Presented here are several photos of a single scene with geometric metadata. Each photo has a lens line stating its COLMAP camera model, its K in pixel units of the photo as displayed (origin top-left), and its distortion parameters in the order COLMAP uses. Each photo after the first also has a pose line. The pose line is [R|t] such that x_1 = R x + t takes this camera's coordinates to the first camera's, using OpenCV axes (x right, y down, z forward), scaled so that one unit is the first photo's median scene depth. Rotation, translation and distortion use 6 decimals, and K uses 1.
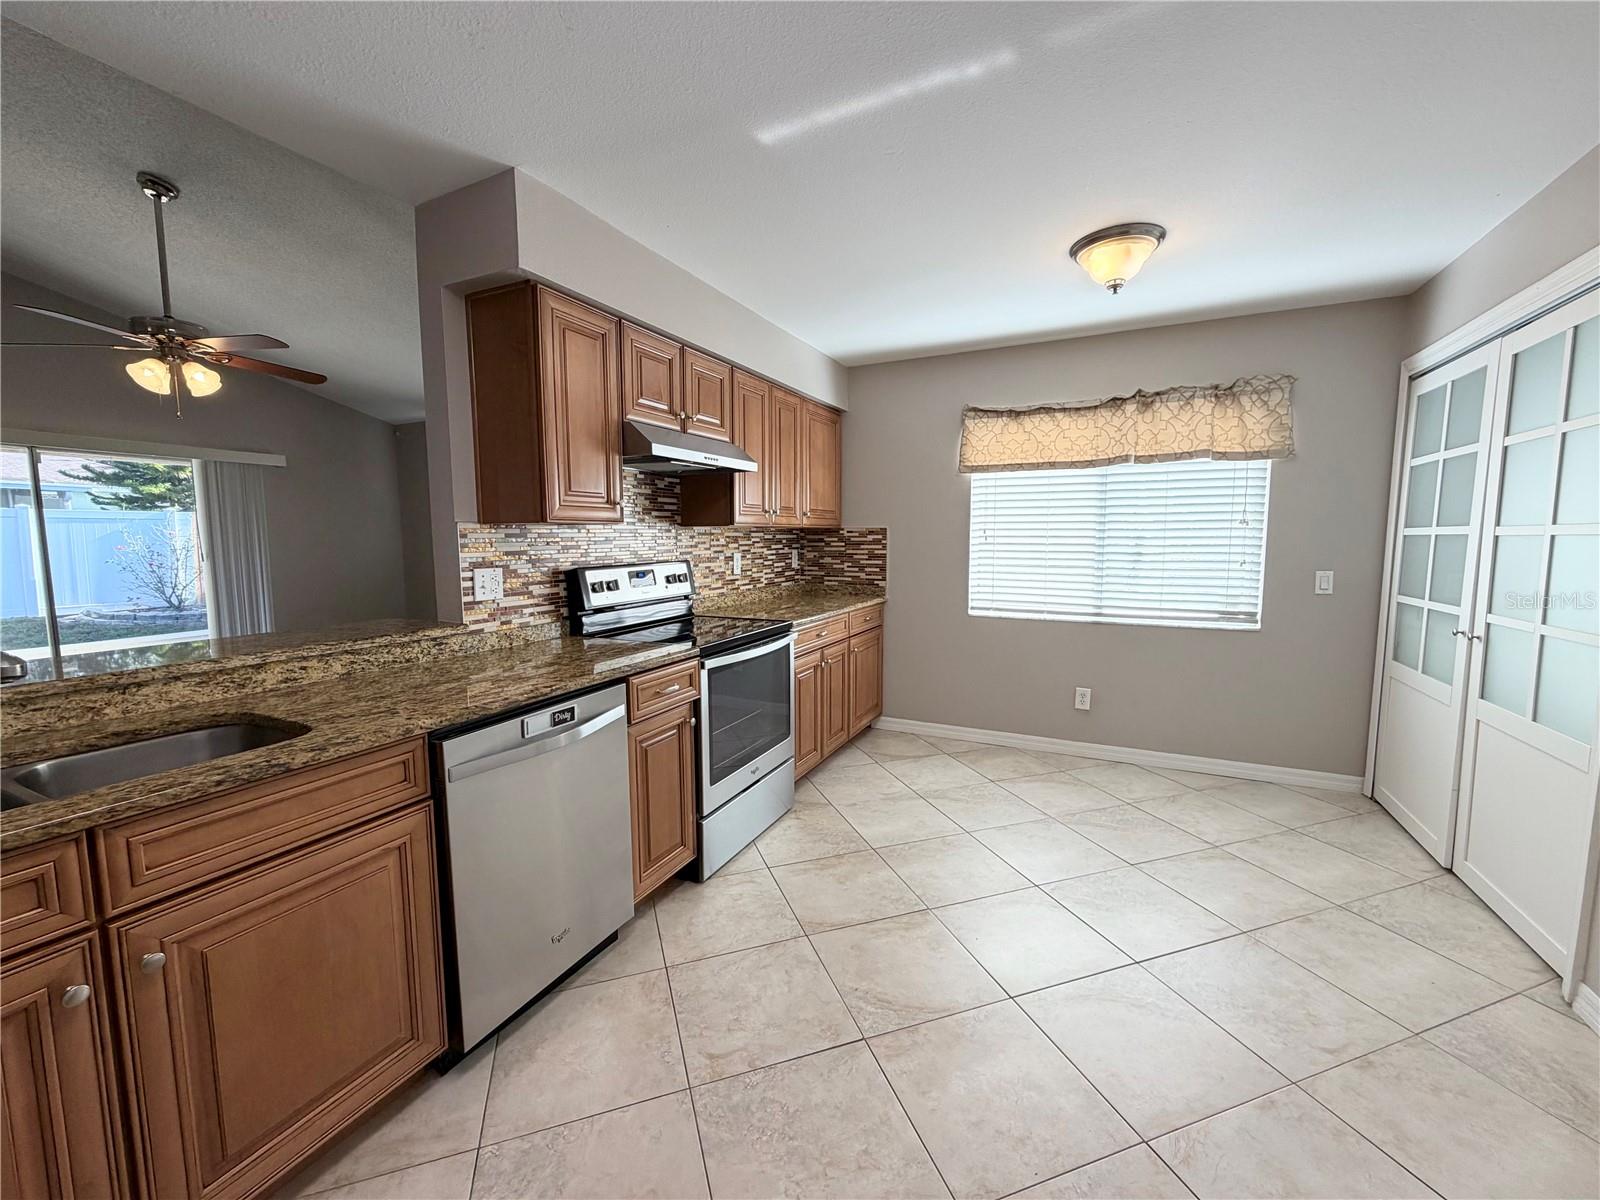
lens RADIAL K [[637.0, 0, 792.4], [0, 637.0, 597.9], [0, 0, 1]] dist [-0.002205, 0.001026]
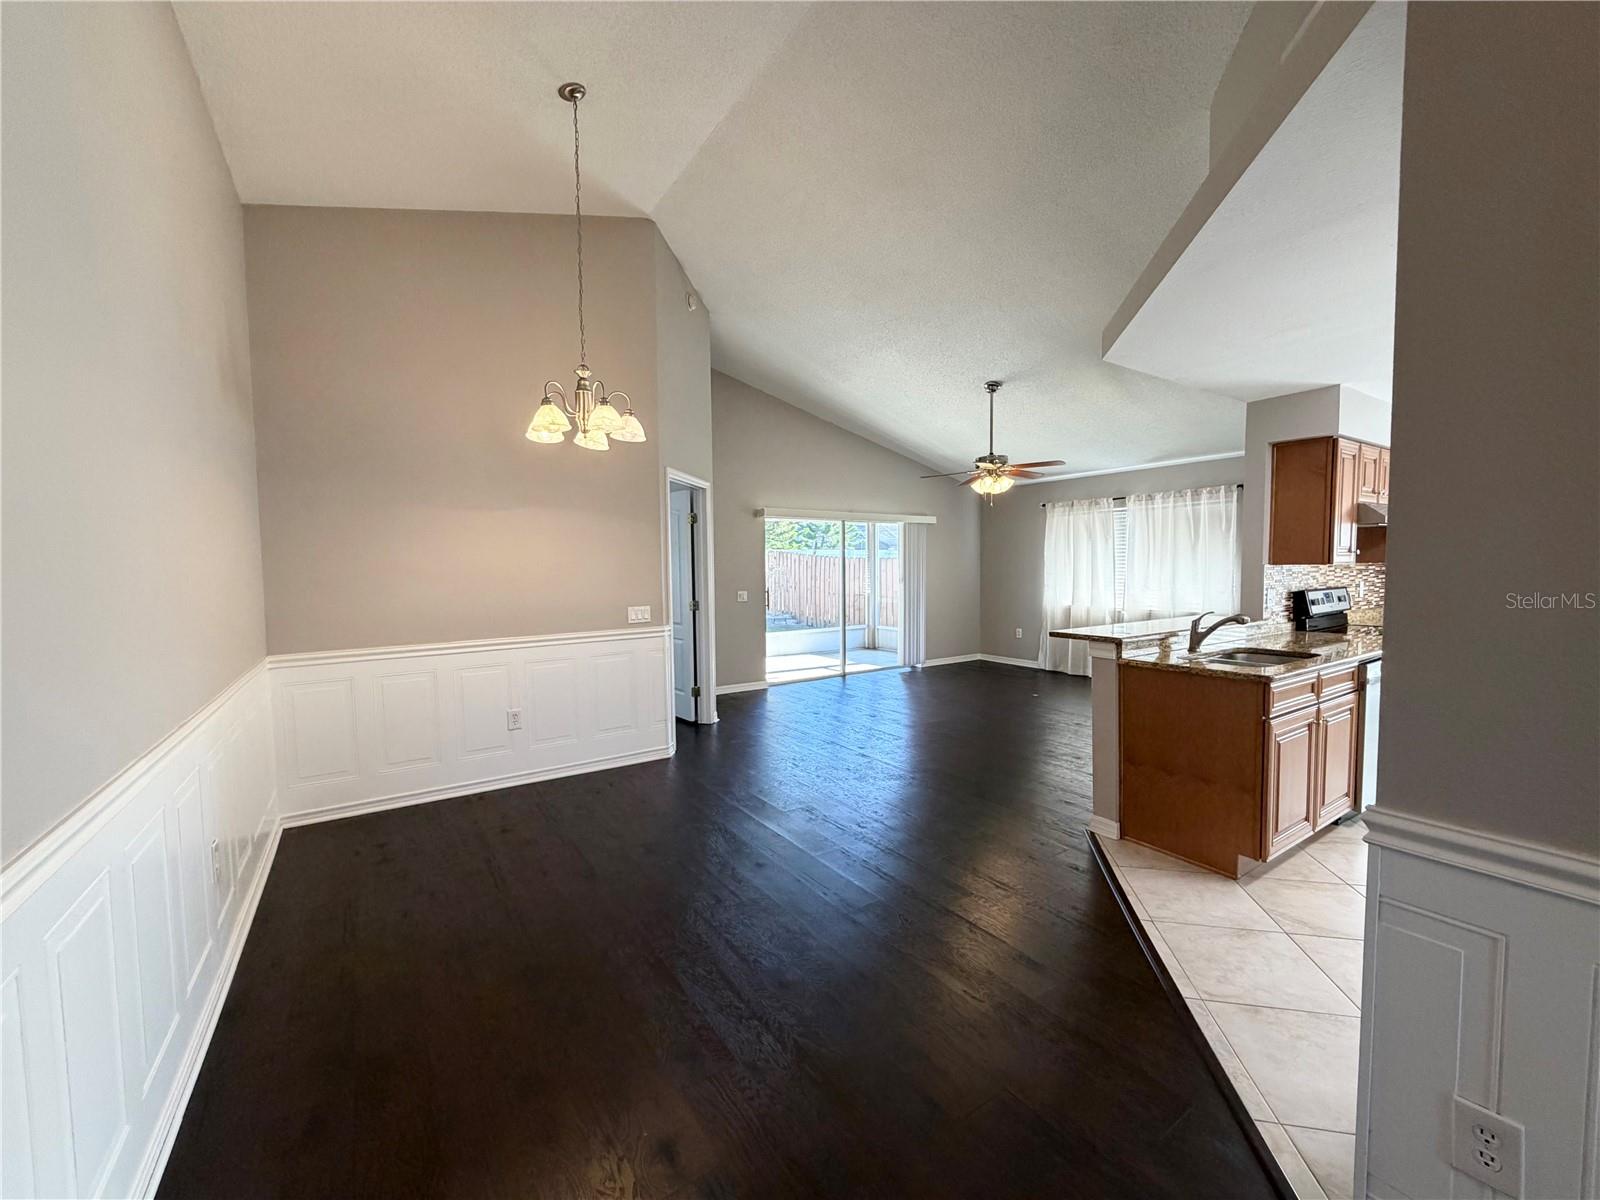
lens RADIAL K [[637.0, 0, 797.7], [0, 637.0, 601.7], [0, 0, 1]] dist [-0.002205, 0.001026]
pose [[0.867738, 0.023383, -0.496472, -0.520471], [-0.039914, 0.998945, -0.022713, 0.057899], [0.495417, 0.039525, 0.867755, -0.863669]]
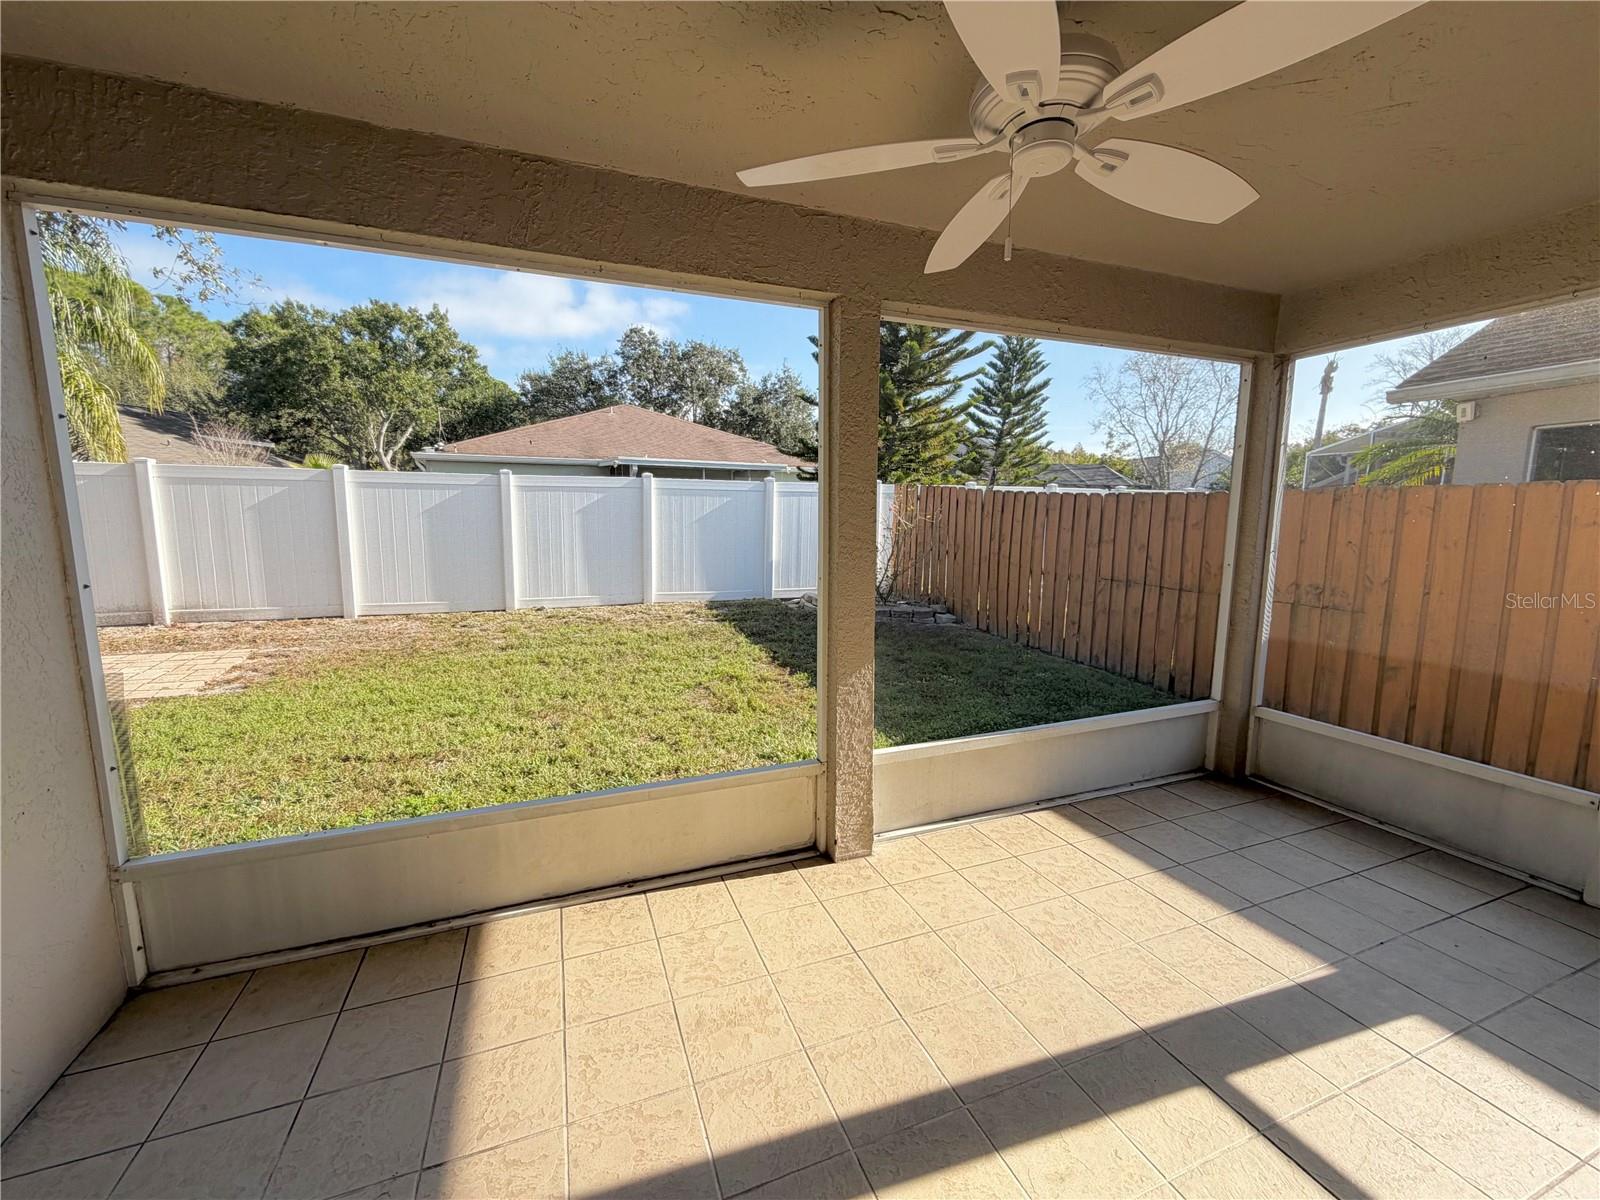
lens RADIAL K [[637.0, 0, 791.6], [0, 637.0, 601.5], [0, 0, 1]] dist [-0.002205, 0.001026]
pose [[0.735716, 0.094070, -0.670725, -1.771037], [-0.067411, 0.995561, 0.065686, -0.102632], [0.673927, -0.003112, 0.738792, 1.109620]]
